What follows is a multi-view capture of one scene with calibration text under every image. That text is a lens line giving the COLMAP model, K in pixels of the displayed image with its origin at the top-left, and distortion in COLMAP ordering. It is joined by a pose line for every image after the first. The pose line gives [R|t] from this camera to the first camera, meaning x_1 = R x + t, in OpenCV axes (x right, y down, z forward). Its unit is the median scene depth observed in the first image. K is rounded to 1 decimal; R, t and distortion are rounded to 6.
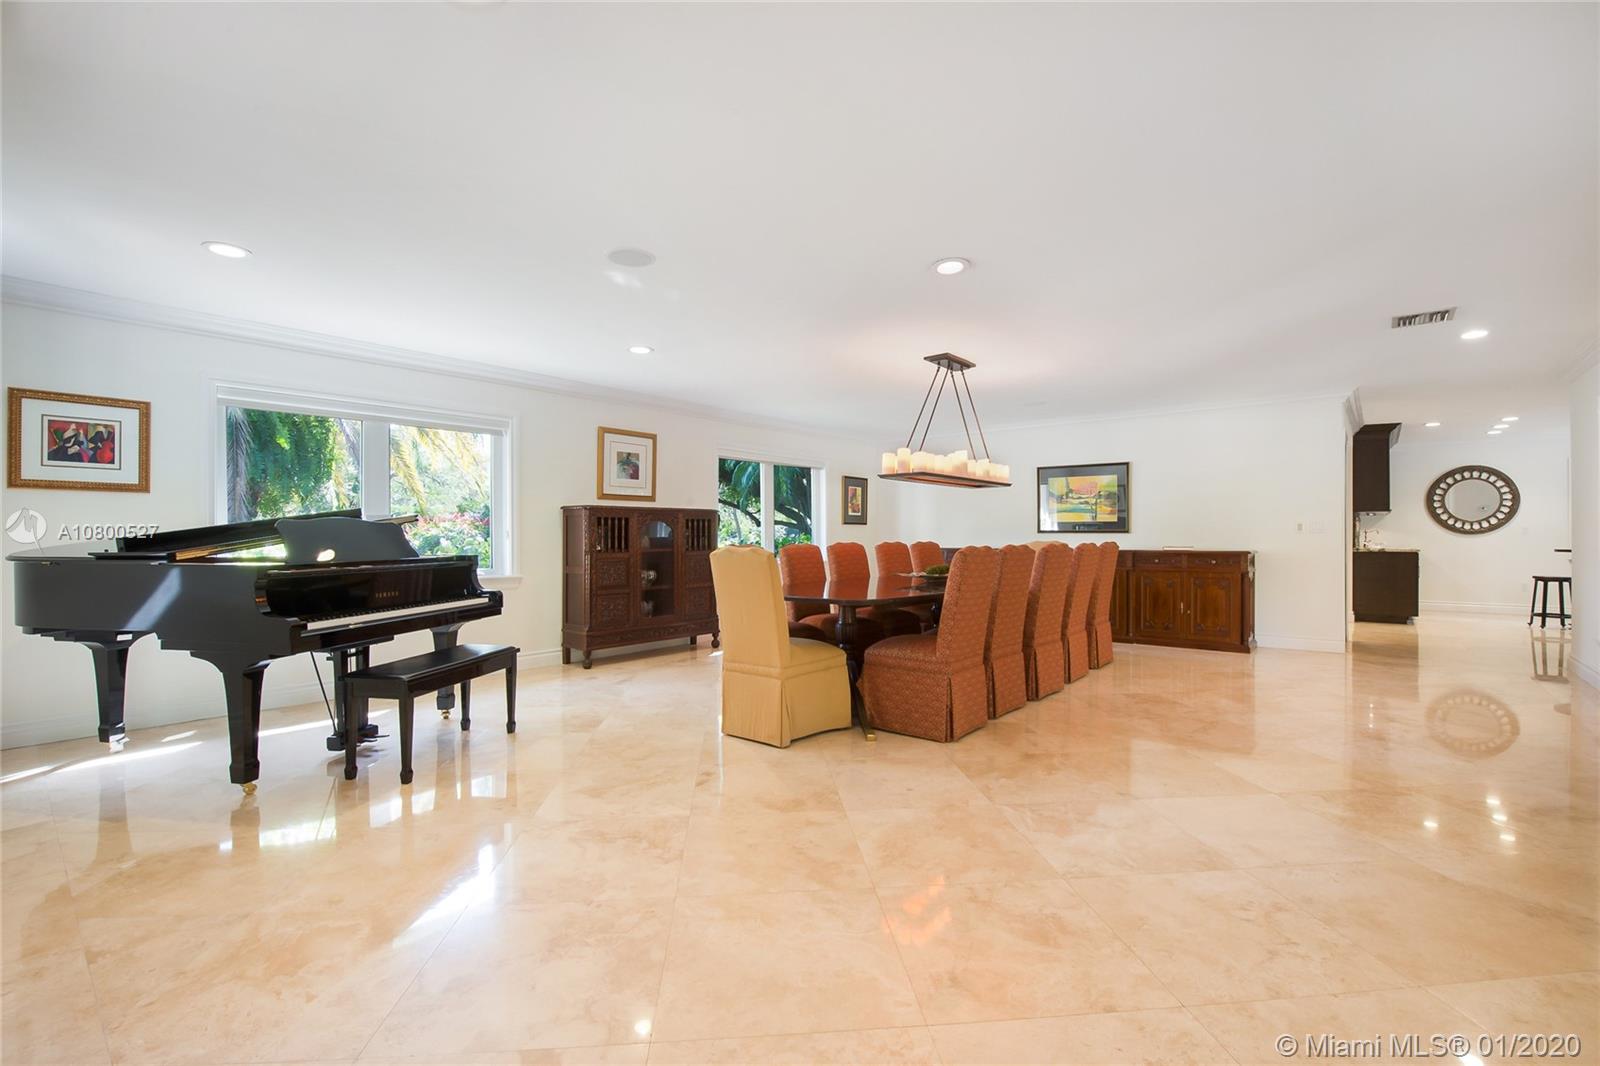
lens RADIAL K [[741.5, 0, 800.6], [0, 741.5, 535.0], [0, 0, 1]] dist [-0.024765, -0.000551]
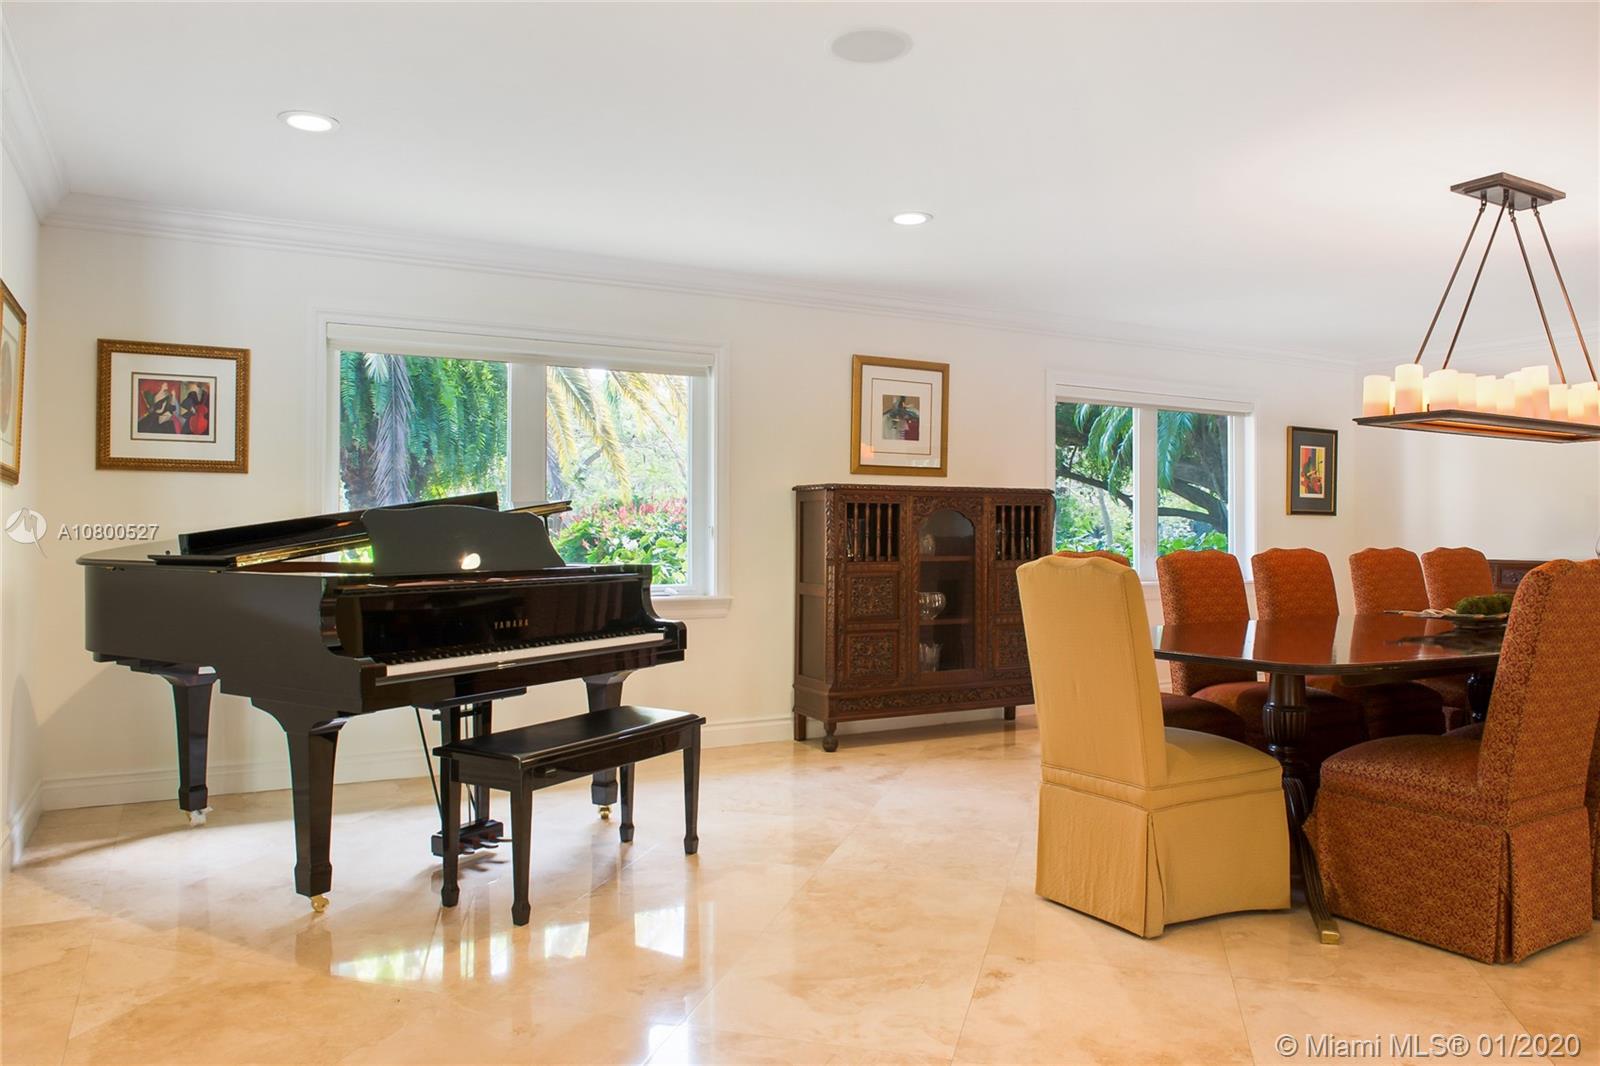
lens RADIAL K [[1123.4, 0, 798.0], [0, 1123.4, 535.3], [0, 0, 1]] dist [-0.046843, -0.009351]
pose [[0.932450, 0.004258, -0.361275, 0.025824], [-0.003229, 0.999989, 0.003454, -0.001253], [0.361285, -0.002054, 0.932453, 0.158871]]
